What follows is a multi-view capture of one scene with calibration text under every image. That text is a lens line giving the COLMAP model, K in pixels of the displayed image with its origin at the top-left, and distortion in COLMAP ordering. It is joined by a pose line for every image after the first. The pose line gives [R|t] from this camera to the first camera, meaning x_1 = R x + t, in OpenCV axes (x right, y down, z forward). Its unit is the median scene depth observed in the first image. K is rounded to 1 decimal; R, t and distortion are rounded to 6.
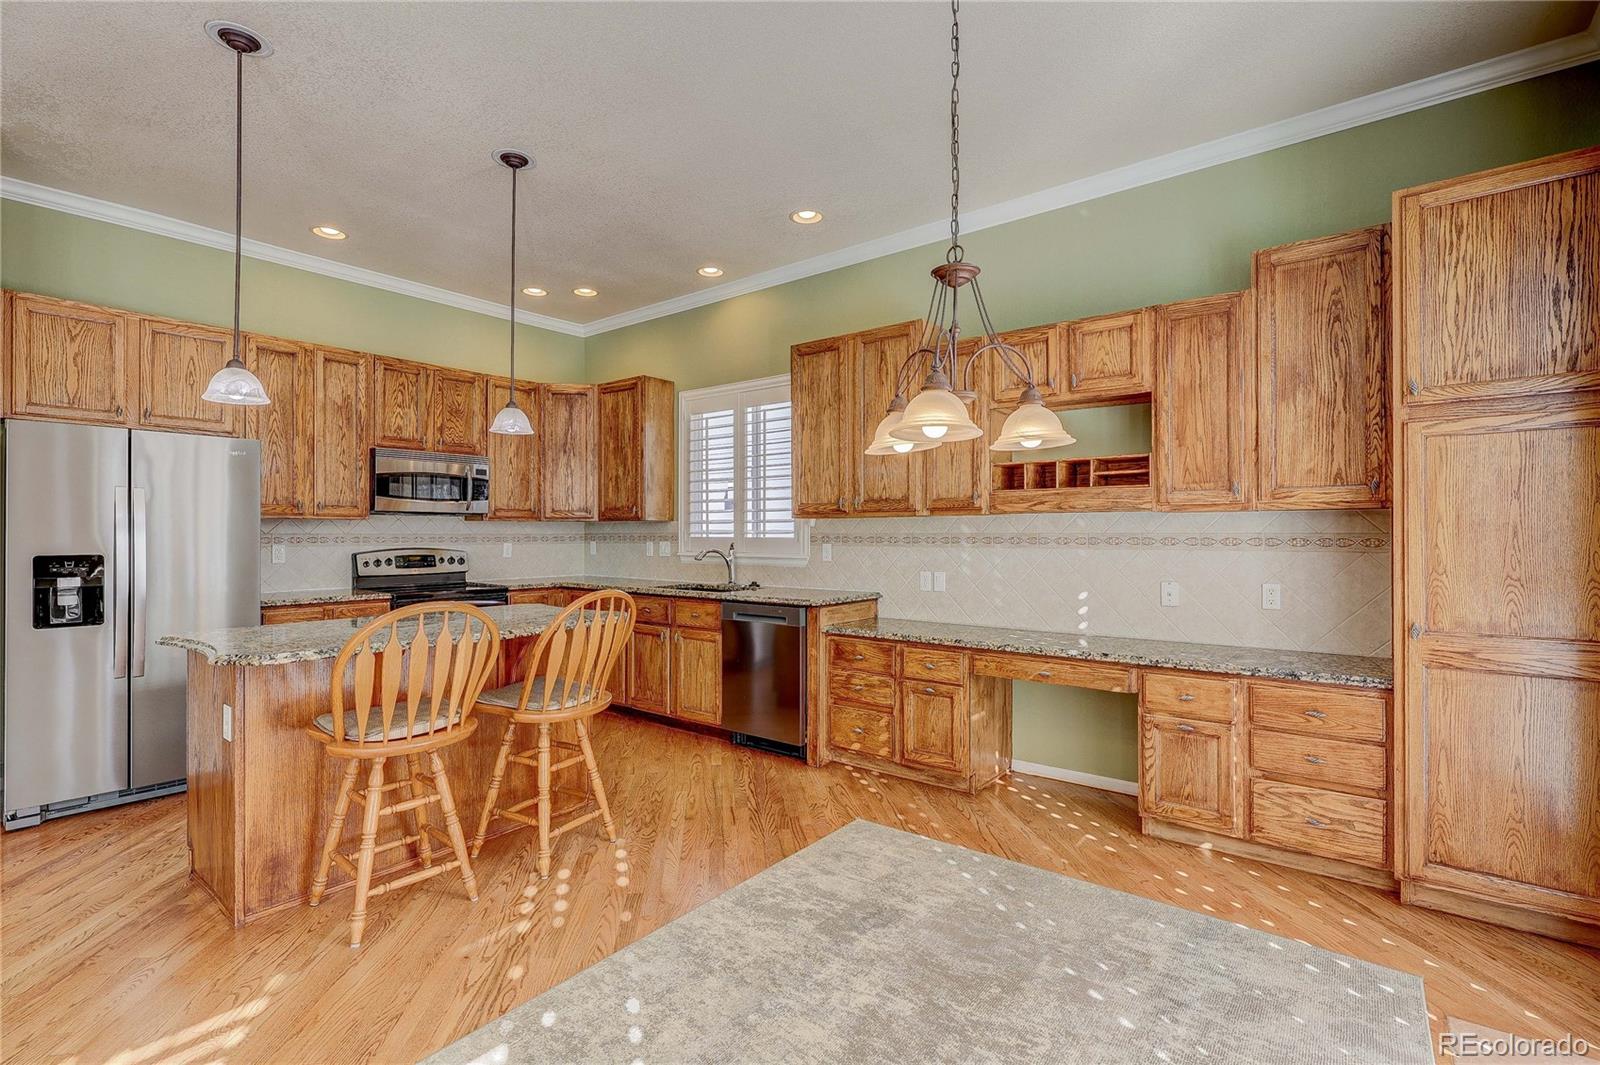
lens RADIAL K [[745.2, 0, 805.3], [0, 745.2, 531.3], [0, 0, 1]] dist [-0.001182, 0.000750]
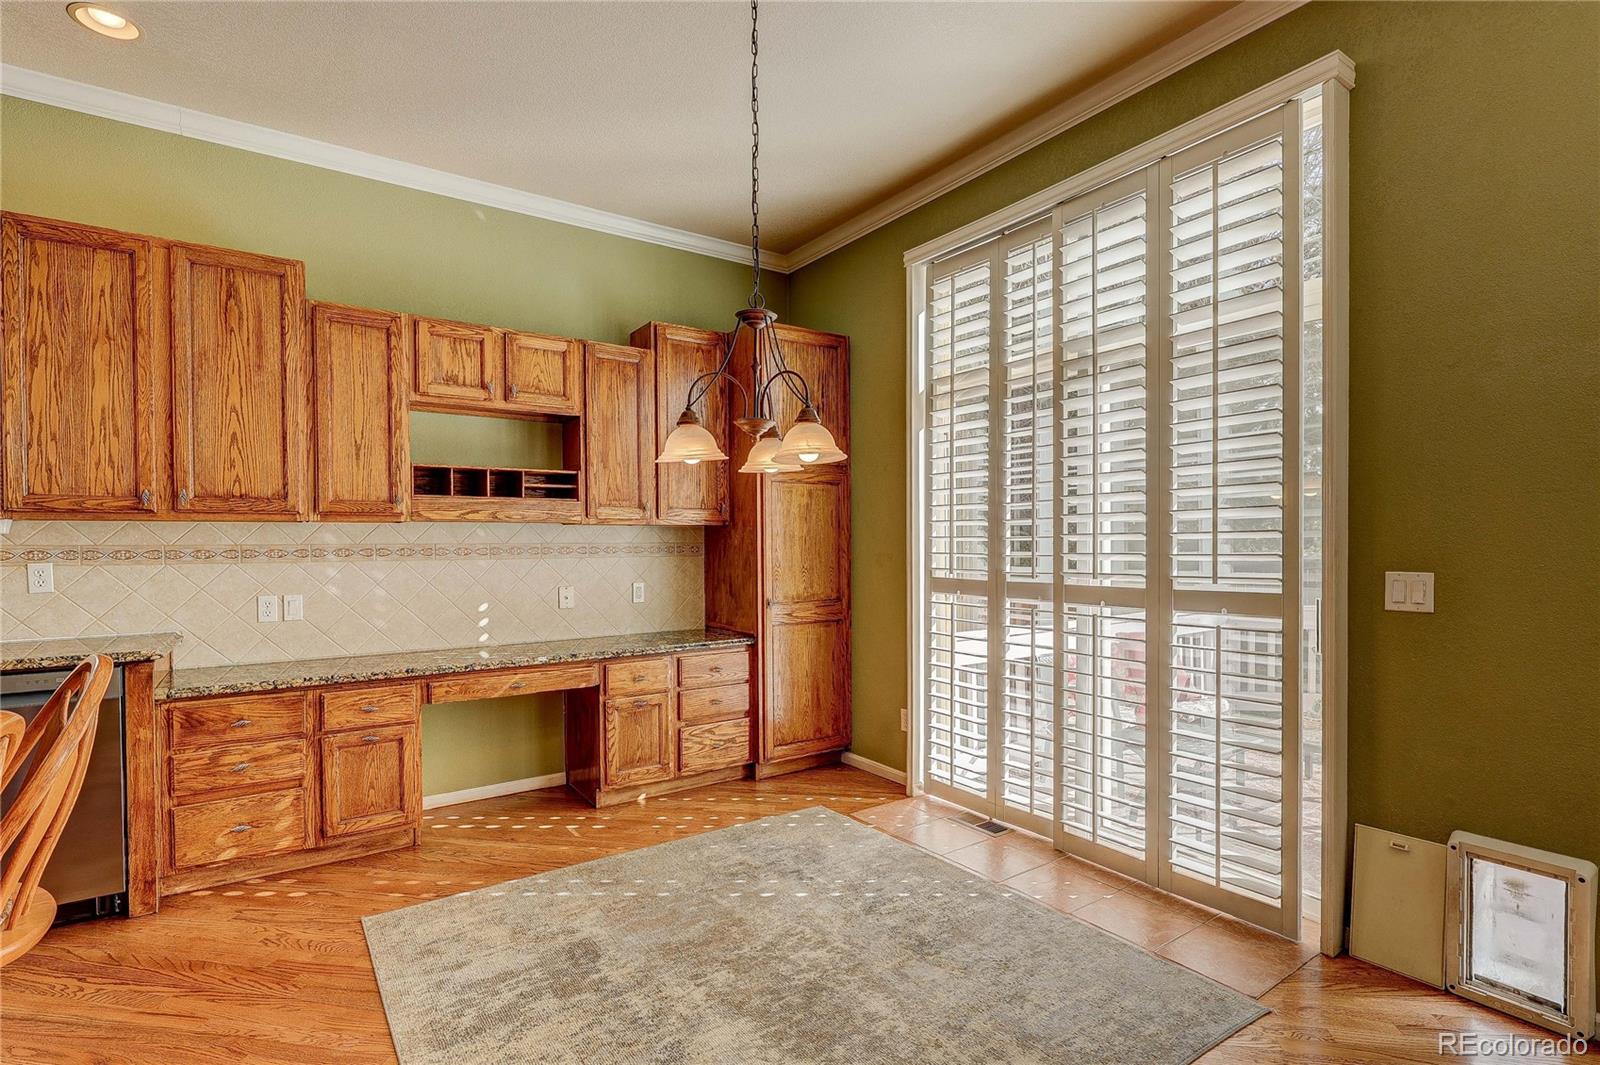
lens RADIAL K [[745.2, 0, 838.6], [0, 745.2, 553.4], [0, 0, 1]] dist [-0.001182, 0.000750]
pose [[0.286982, -0.013363, 0.957843, -0.483922], [0.003476, 0.999911, 0.012909, 0.005005], [-0.957930, -0.000375, 0.287002, 0.299875]]
